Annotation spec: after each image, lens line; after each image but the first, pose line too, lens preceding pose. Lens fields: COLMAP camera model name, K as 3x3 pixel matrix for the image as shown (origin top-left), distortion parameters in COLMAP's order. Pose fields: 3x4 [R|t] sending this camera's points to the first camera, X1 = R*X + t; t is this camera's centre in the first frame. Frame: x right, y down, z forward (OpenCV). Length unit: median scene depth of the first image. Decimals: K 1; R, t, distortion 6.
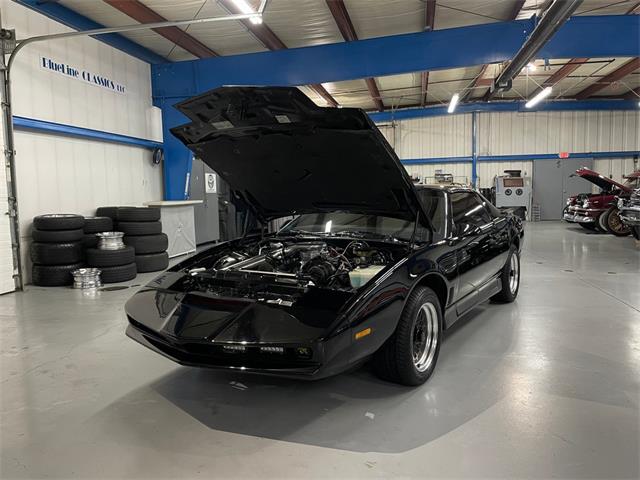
lens RADIAL K [[485.3, 0, 325.6], [0, 485.3, 238.1], [0, 0, 1]] dist [0.082523, -0.113623]
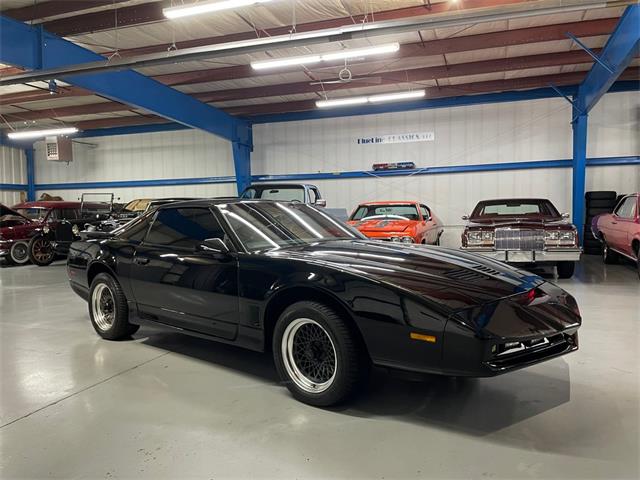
lens RADIAL K [[485.3, 0, 324.3], [0, 485.3, 240.4], [0, 0, 1]] dist [0.082523, -0.113623]
pose [[0.133747, -0.035698, 0.990372, -0.363492], [0.109822, 0.993730, 0.020988, -0.014954], [-0.984912, 0.105958, 0.136829, 0.340082]]
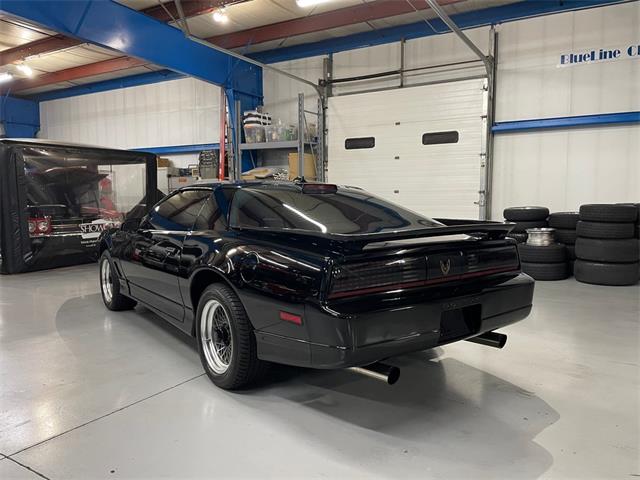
lens RADIAL K [[485.3, 0, 320.9], [0, 485.3, 242.5], [0, 0, 1]] dist [0.082523, -0.113623]
pose [[-0.348759, 0.110140, -0.930718, 0.434714], [-0.081611, 0.985729, 0.147232, -0.063920], [0.933652, 0.127305, -0.334793, 0.657243]]
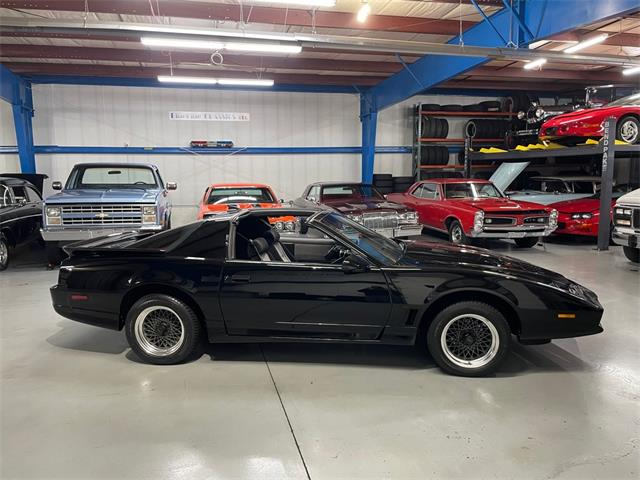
lens RADIAL K [[485.3, 0, 321.0], [0, 485.3, 235.6], [0, 0, 1]] dist [0.082523, -0.113623]
pose [[-0.429700, -0.091070, 0.898367, -0.366699], [0.106773, 0.982797, 0.150700, -0.091683], [-0.896637, 0.160677, -0.412584, 0.639499]]
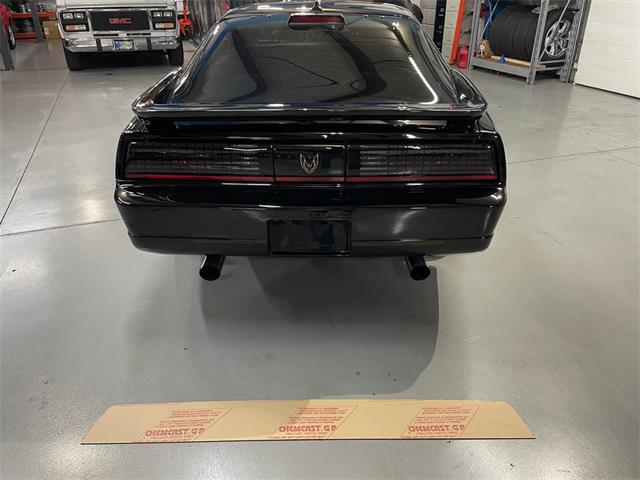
lens RADIAL K [[489.6, 0, 324.0], [0, 489.6, 237.7], [0, 0, 1]] dist [0.029795, -0.020277]
pose [[-0.846148, 0.264628, -0.462607, 0.267823], [-0.034093, 0.839361, 0.542504, -0.098876], [0.531856, 0.474811, -0.701202, 0.784968]]
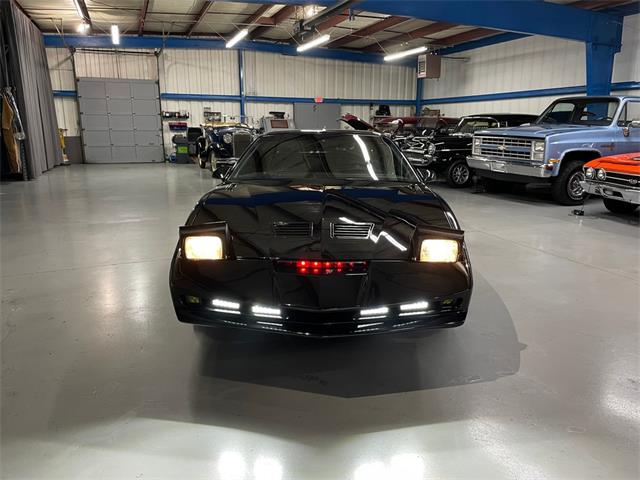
lens RADIAL K [[485.3, 0, 320.5], [0, 485.3, 238.2], [0, 0, 1]] dist [0.082523, -0.113623]
pose [[0.841800, -0.096552, 0.531085, -0.201531], [0.029997, 0.990720, 0.132568, -0.009214], [-0.538956, -0.095665, 0.836884, 0.078730]]
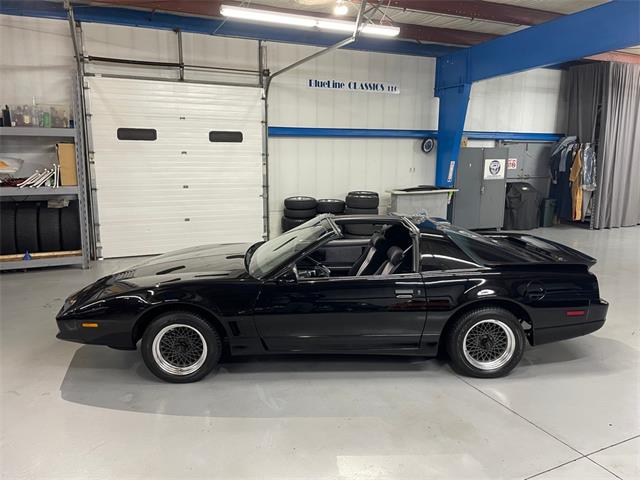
lens RADIAL K [[485.3, 0, 320.0], [0, 485.3, 240.5], [0, 0, 1]] dist [0.082523, -0.113623]
pose [[0.574806, 0.172417, -0.799919, 0.421073], [-0.096634, 0.985012, 0.142873, -0.089624], [0.812564, -0.004825, 0.582852, 0.169592]]
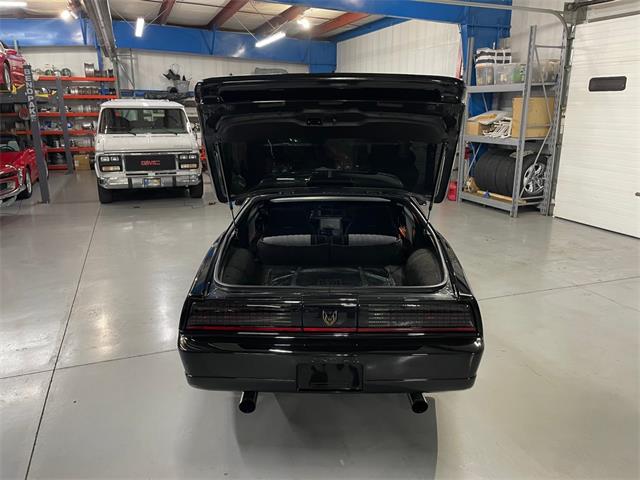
lens RADIAL K [[485.3, 0, 323.2], [0, 485.3, 240.2], [0, 0, 1]] dist [0.082523, -0.113623]
pose [[-0.847337, 0.156803, -0.507378, 0.296056], [-0.033495, 0.937733, 0.345739, -0.138283], [0.529998, 0.309953, -0.789323, 0.812577]]
